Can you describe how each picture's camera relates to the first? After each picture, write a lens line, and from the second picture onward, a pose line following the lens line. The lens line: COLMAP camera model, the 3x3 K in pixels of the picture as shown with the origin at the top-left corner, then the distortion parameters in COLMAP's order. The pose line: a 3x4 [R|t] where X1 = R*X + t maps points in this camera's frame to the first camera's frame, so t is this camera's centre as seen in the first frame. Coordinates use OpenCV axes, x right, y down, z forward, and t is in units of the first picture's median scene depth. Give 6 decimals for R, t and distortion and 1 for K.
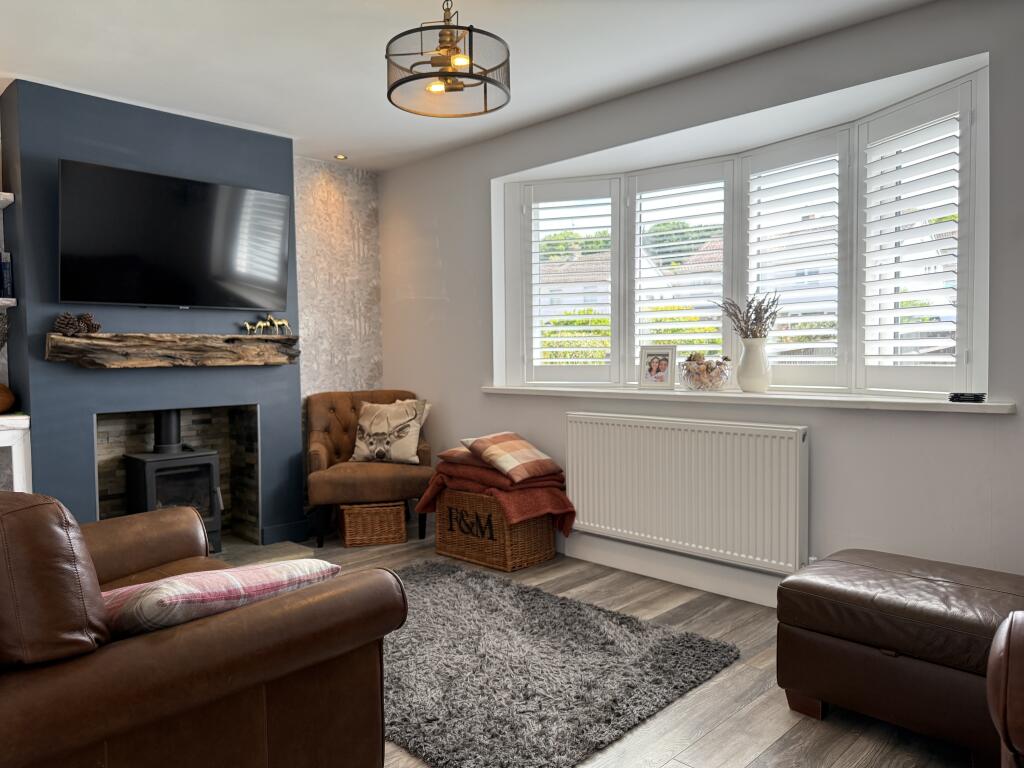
lens RADIAL K [[725.8, 0, 519.7], [0, 725.8, 376.5], [0, 0, 1]] dist [0.063220, -0.073859]
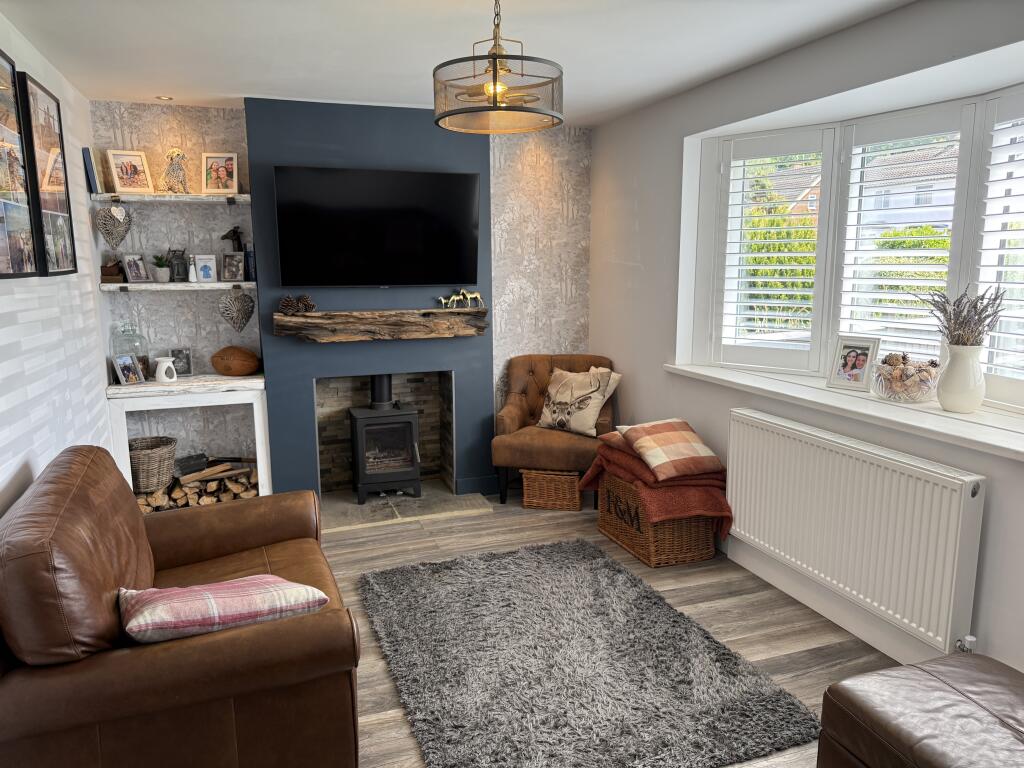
lens RADIAL K [[725.8, 0, 506.5], [0, 725.8, 384.7], [0, 0, 1]] dist [0.063220, -0.073859]
pose [[0.897638, 0.076871, -0.433979, 0.209260], [-0.018343, 0.990335, 0.137478, -0.101906], [0.440353, -0.115445, 0.890372, 0.067658]]
